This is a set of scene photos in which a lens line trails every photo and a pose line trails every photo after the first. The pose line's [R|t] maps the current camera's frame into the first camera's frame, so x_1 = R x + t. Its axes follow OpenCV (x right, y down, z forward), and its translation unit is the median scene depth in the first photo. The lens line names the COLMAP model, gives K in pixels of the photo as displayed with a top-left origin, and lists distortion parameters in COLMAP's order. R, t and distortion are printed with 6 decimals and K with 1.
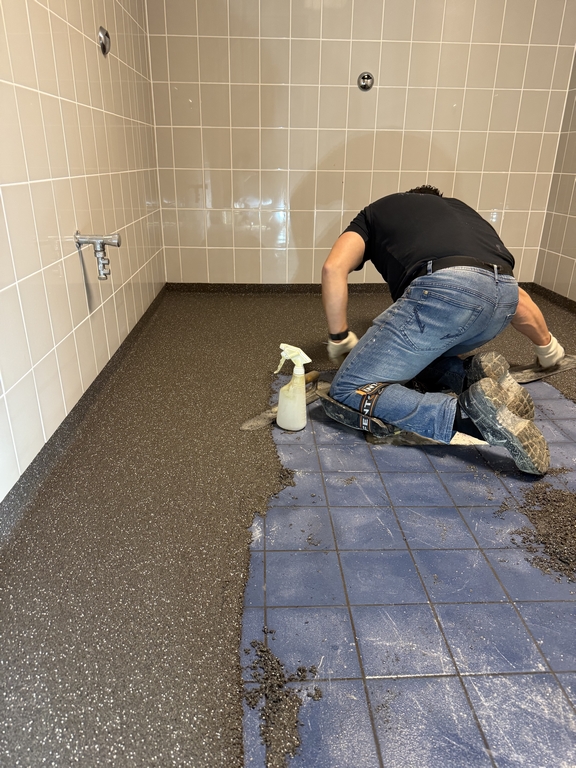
lens RADIAL K [[544.1, 0, 287.3], [0, 544.1, 379.2], [0, 0, 1]] dist [0.052497, -0.067201]
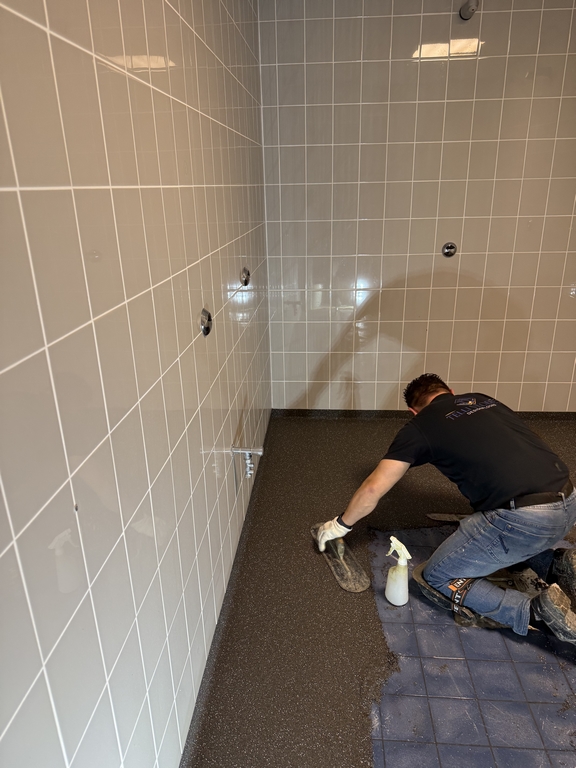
lens RADIAL K [[544.1, 0, 287.9], [0, 544.1, 383.1], [0, 0, 1]] dist [0.052497, -0.067201]
pose [[0.992129, 0.012378, -0.124603, -0.095944], [-0.016255, 0.999413, -0.030146, -0.445079], [0.124157, 0.031934, 0.991749, -0.361423]]
